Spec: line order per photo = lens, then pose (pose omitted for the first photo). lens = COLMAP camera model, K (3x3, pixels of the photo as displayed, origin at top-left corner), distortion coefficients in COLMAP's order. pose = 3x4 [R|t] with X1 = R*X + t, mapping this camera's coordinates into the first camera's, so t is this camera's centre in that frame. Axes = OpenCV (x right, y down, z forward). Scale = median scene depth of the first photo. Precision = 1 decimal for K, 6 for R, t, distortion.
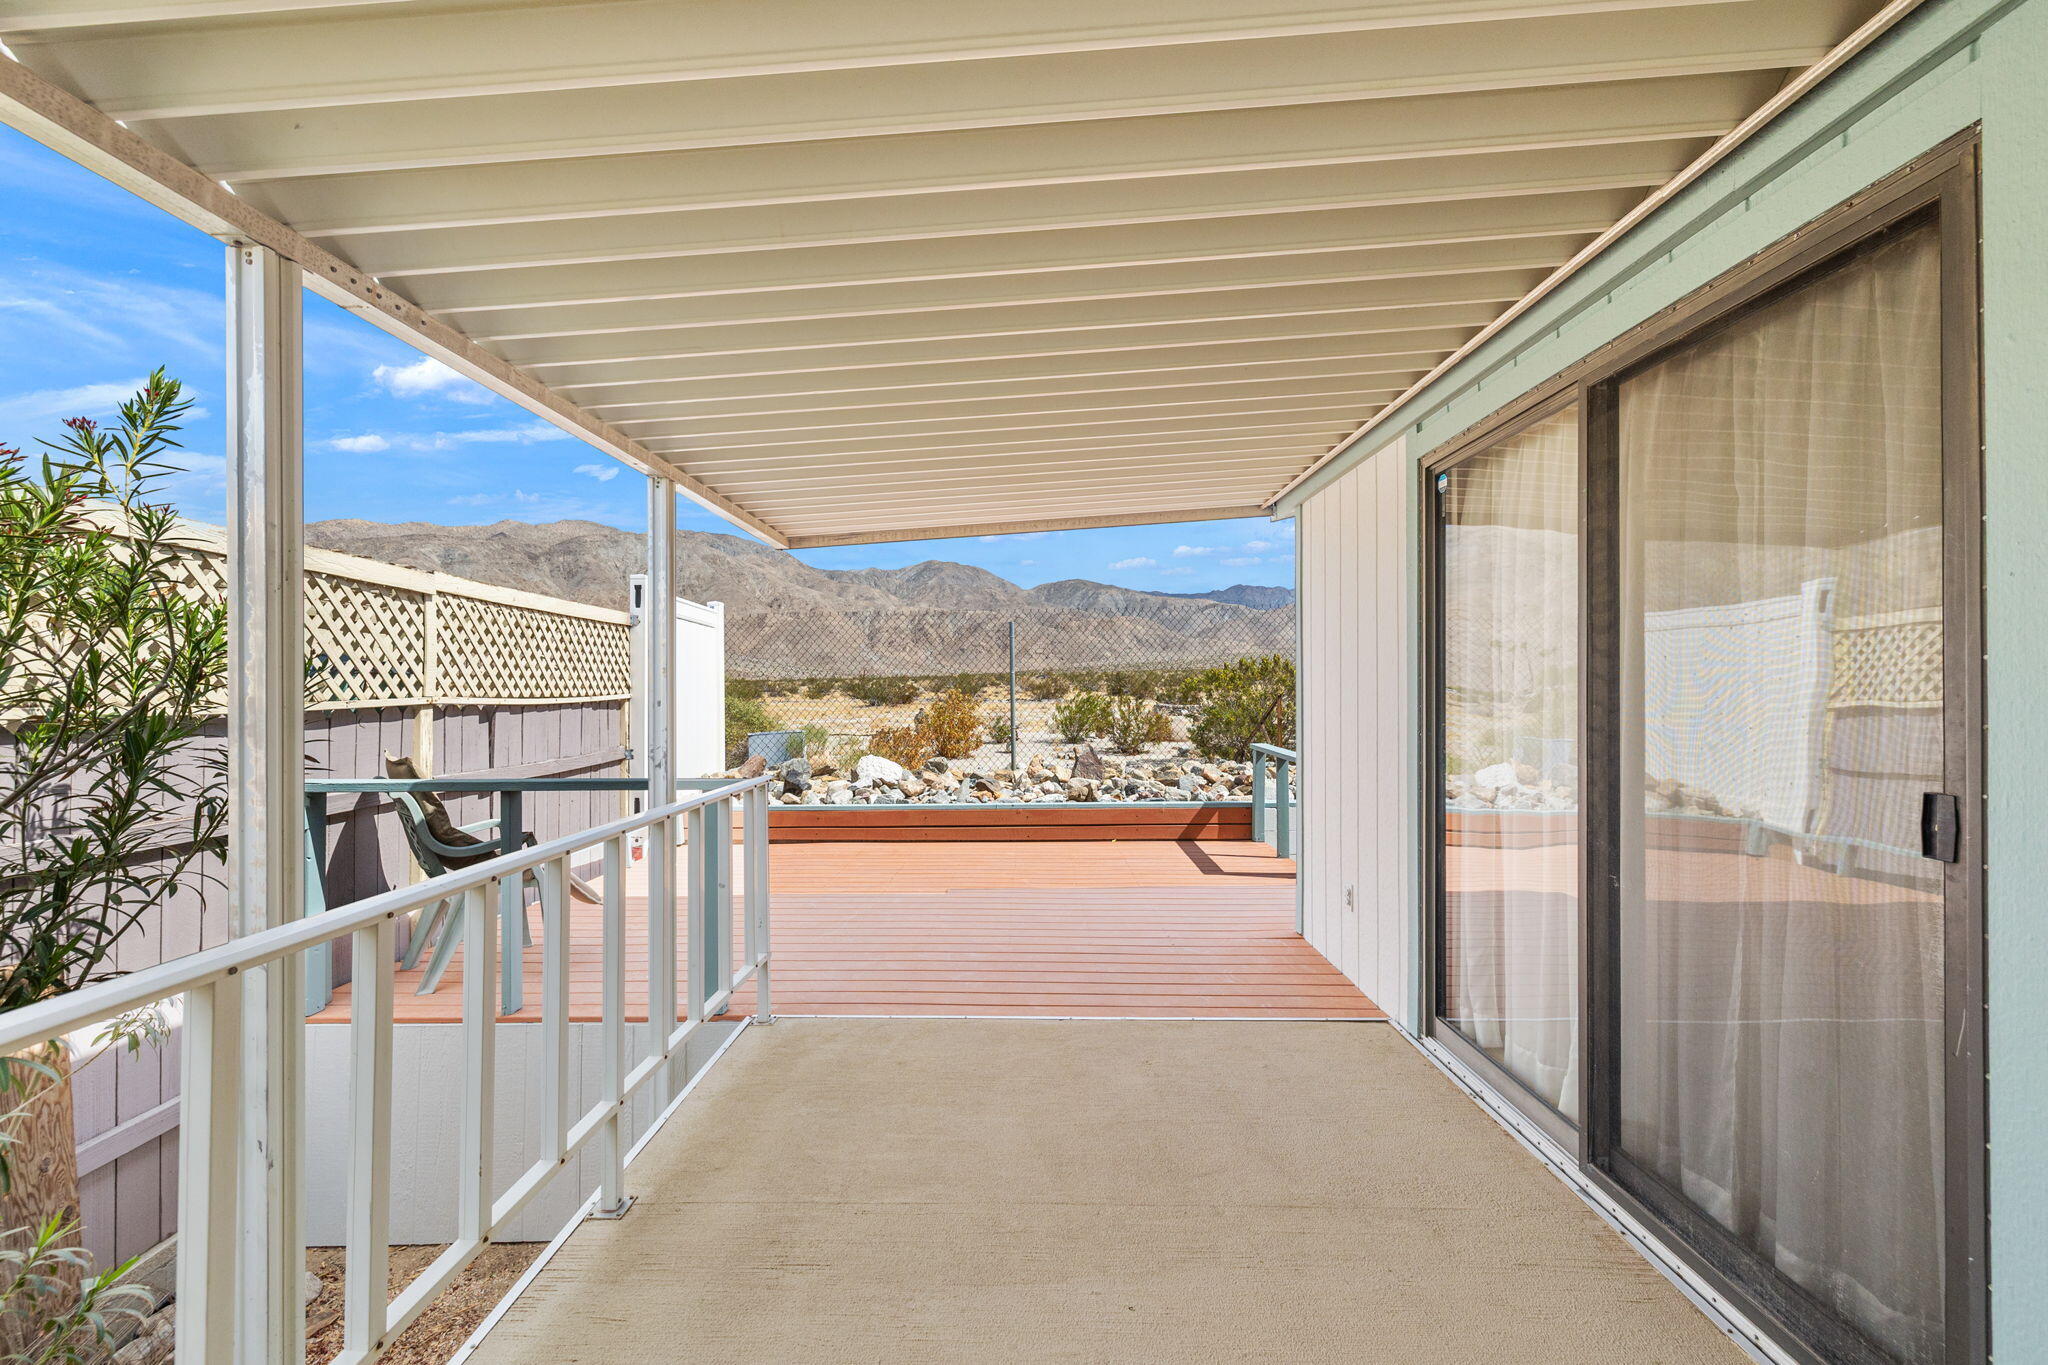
lens RADIAL K [[923.4, 0, 1051.4], [0, 923.4, 691.7], [0, 0, 1]] dist [-0.000817, 0.000244]
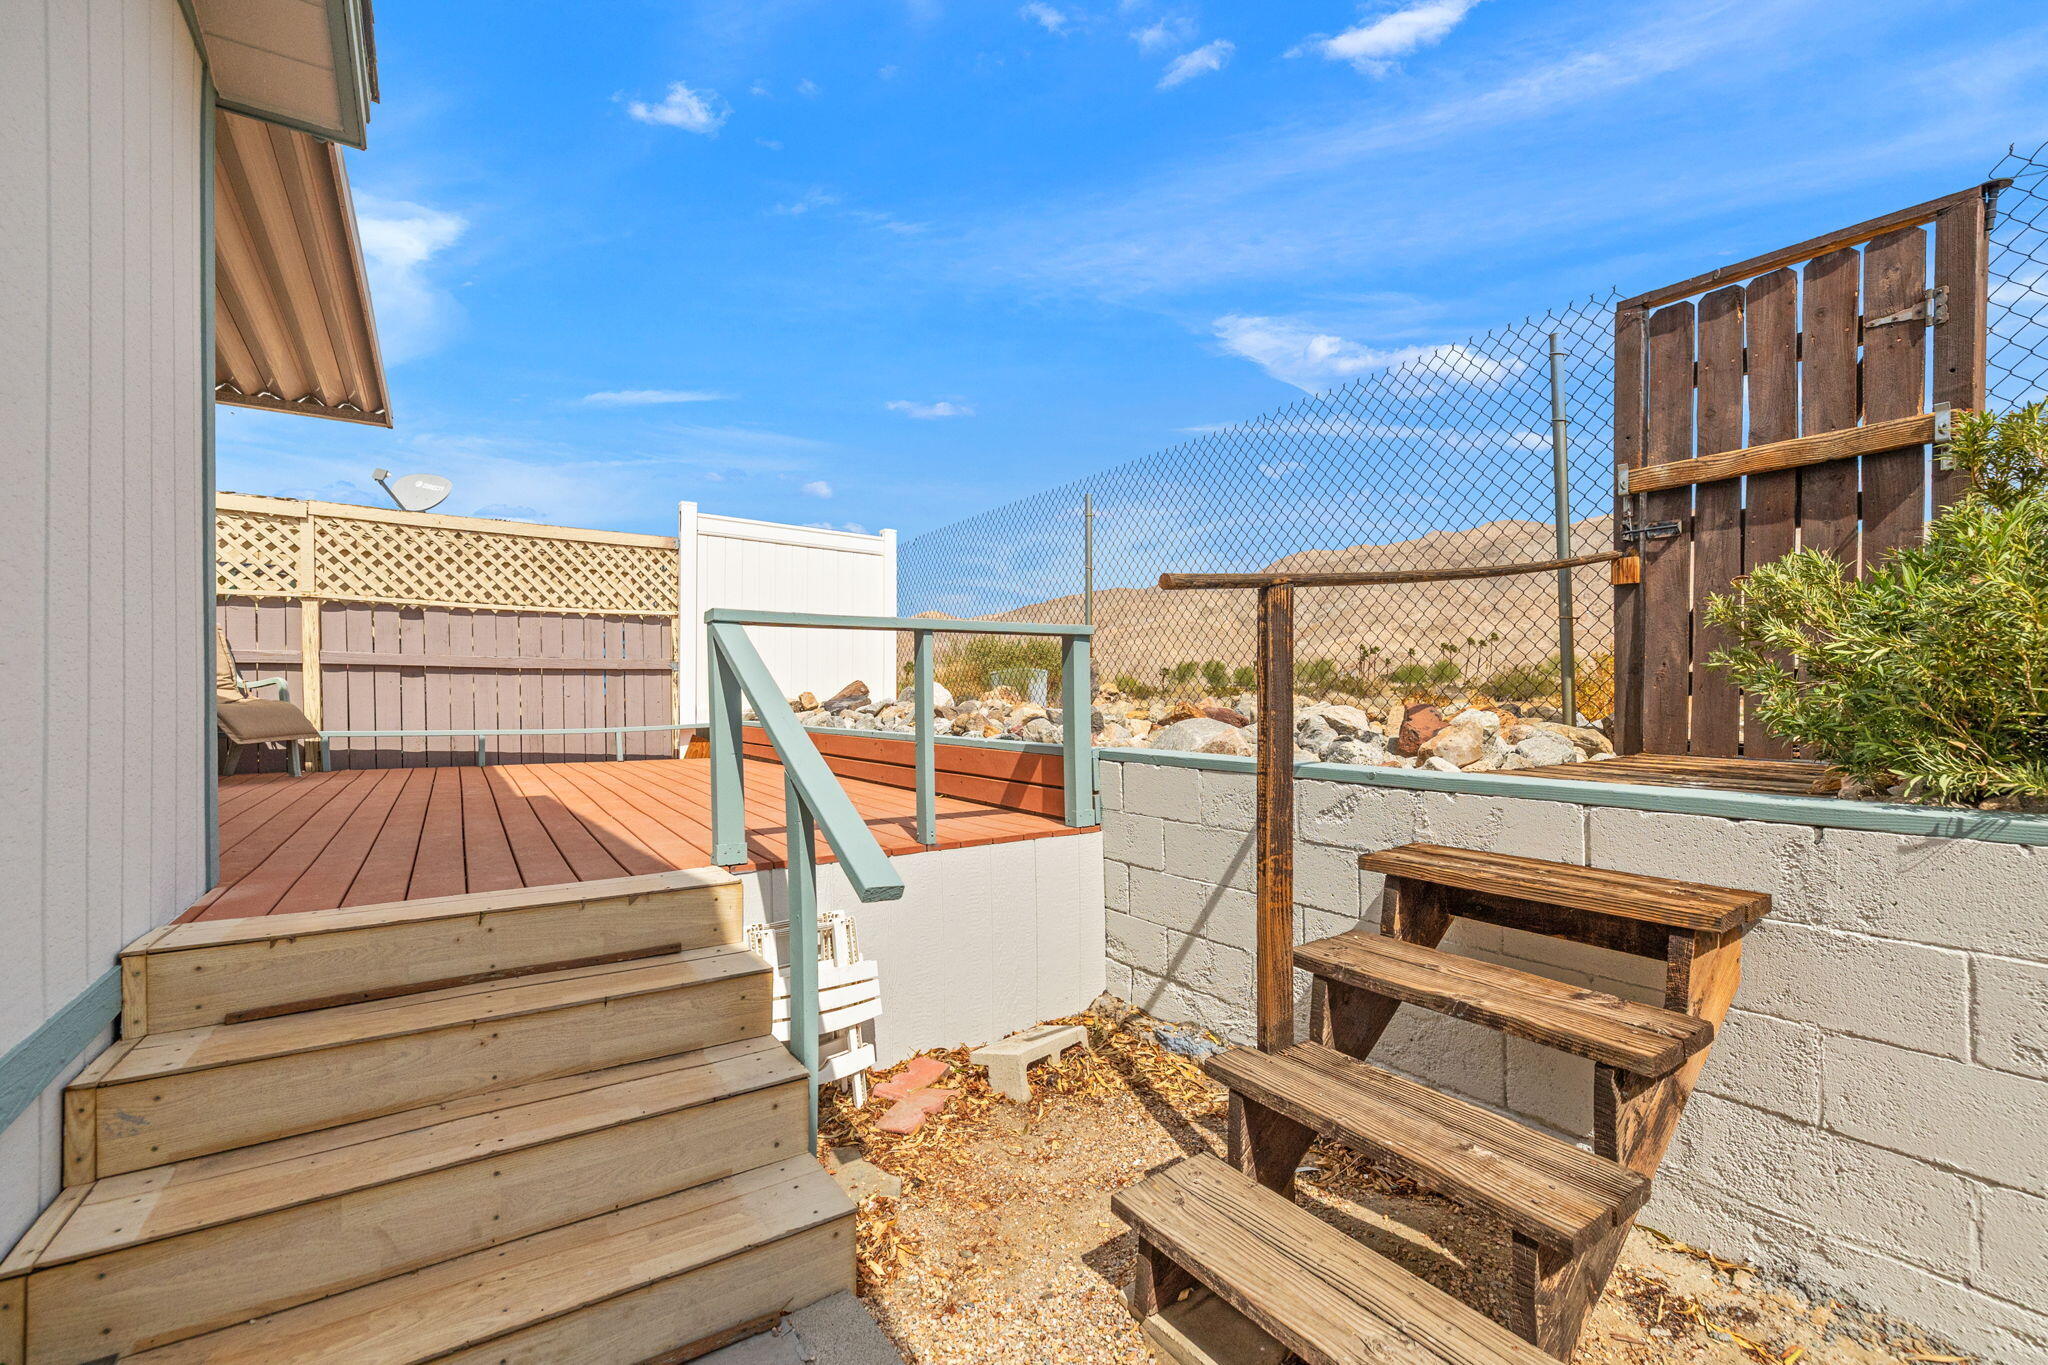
lens RADIAL K [[887.9, 0, 1021.6], [0, 887.9, 702.9], [0, 0, 1]] dist [0.001522, 0.000170]
pose [[0.530552, 0.012022, -0.847567, 0.603604], [-0.005978, 0.999928, 0.010441, 0.088834], [0.847631, -0.000473, 0.530586, 0.703554]]
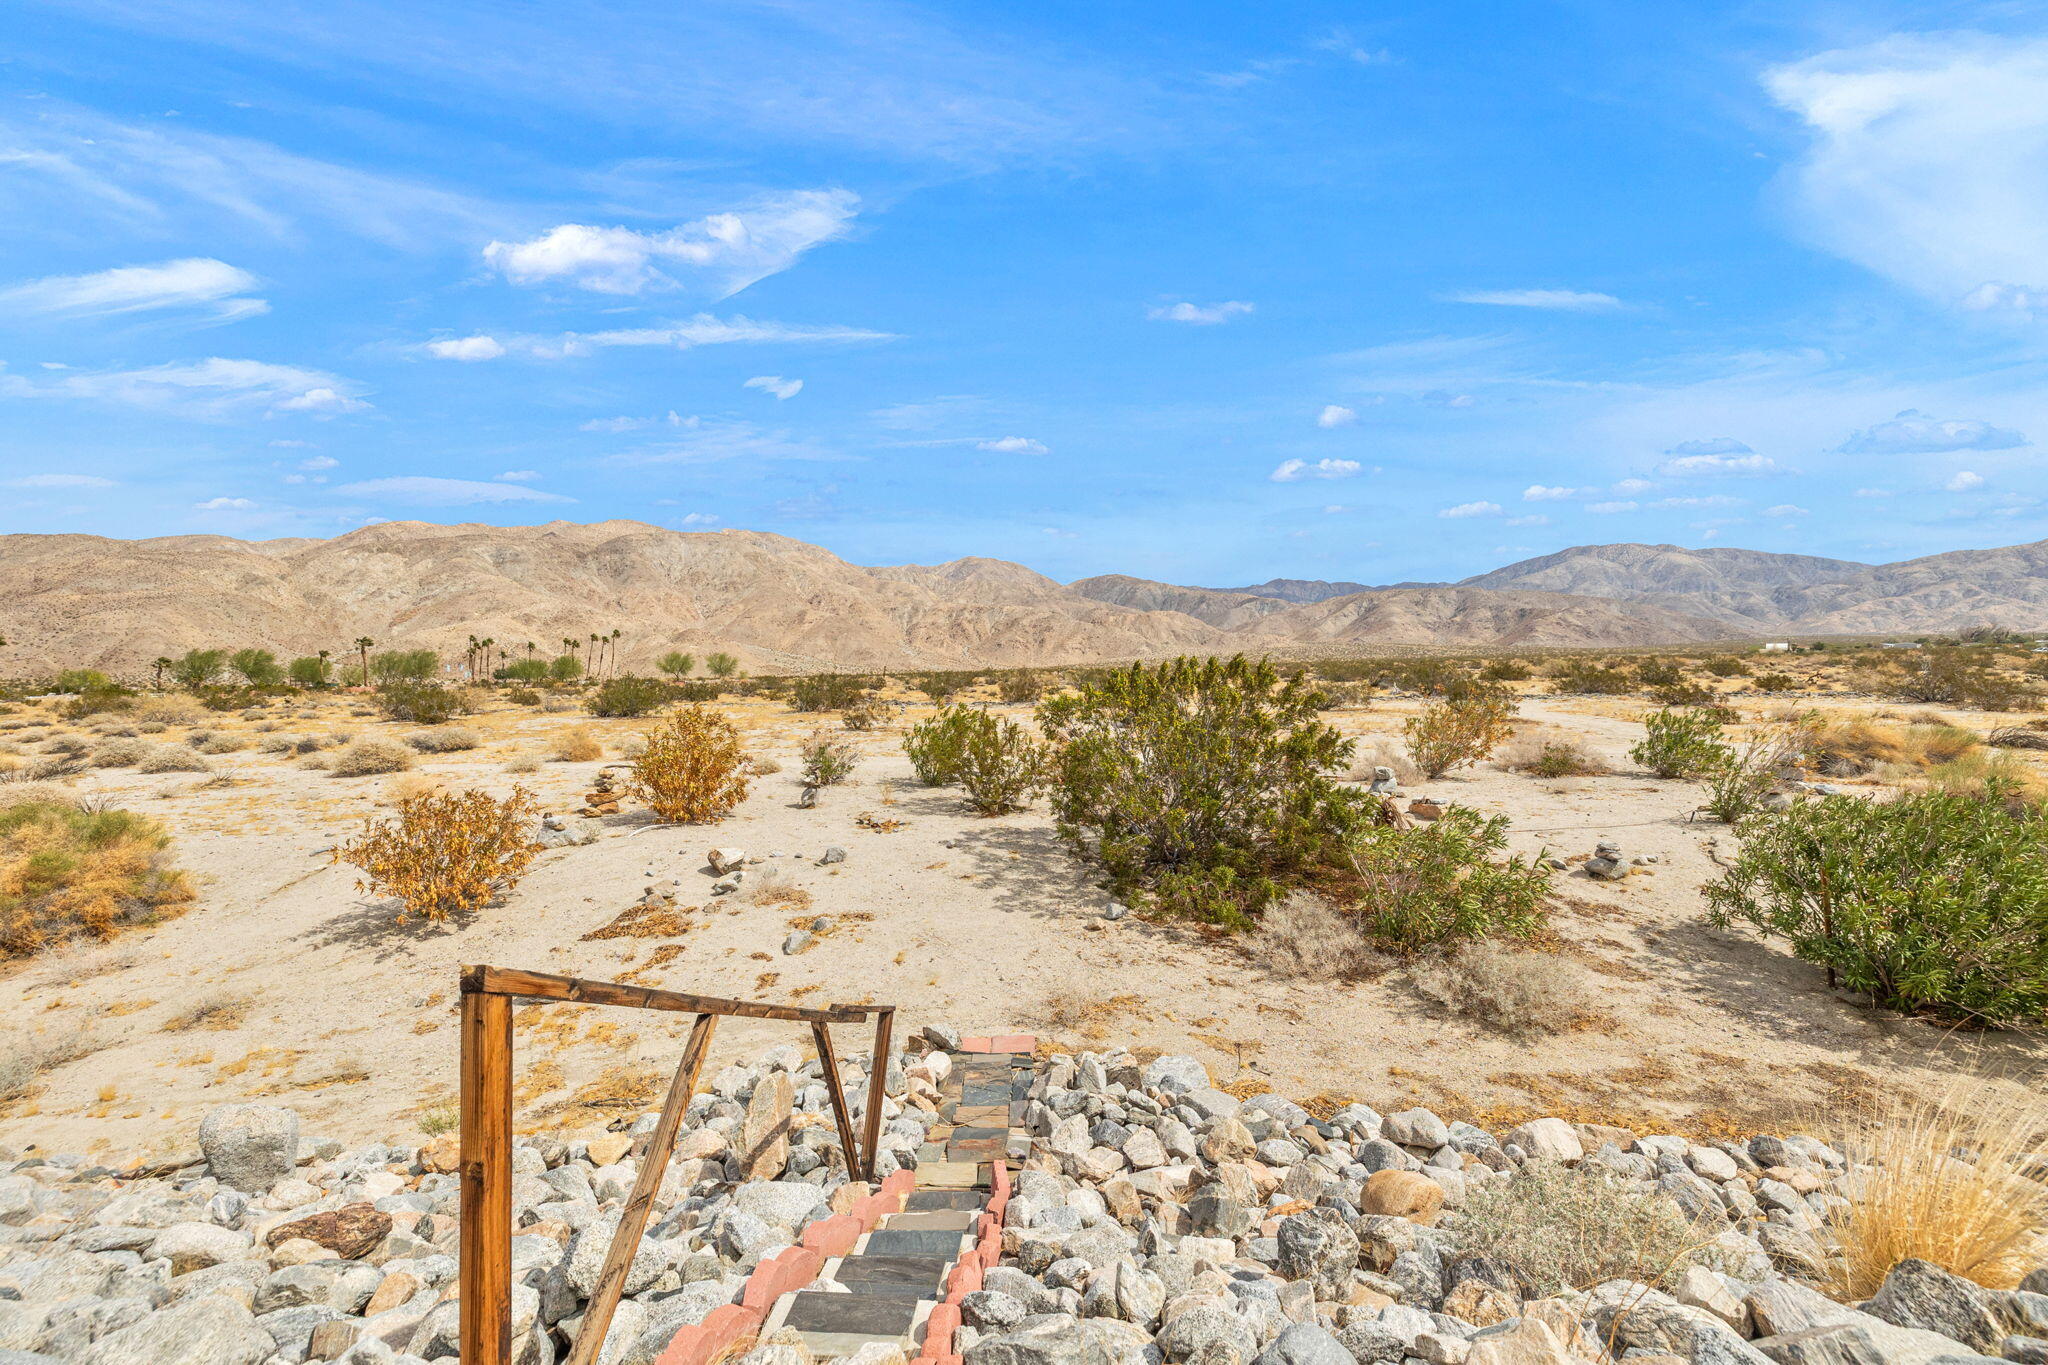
lens RADIAL K [[934.9, 0, 1034.5], [0, 934.9, 687.8], [0, 0, 1]] dist [-0.000487, 0.000126]
pose [[0.998234, -0.002127, -0.059367, -0.025309], [0.002127, 0.999998, -0.000065, 0.000166], [0.059367, -0.000061, 0.998236, 0.028380]]
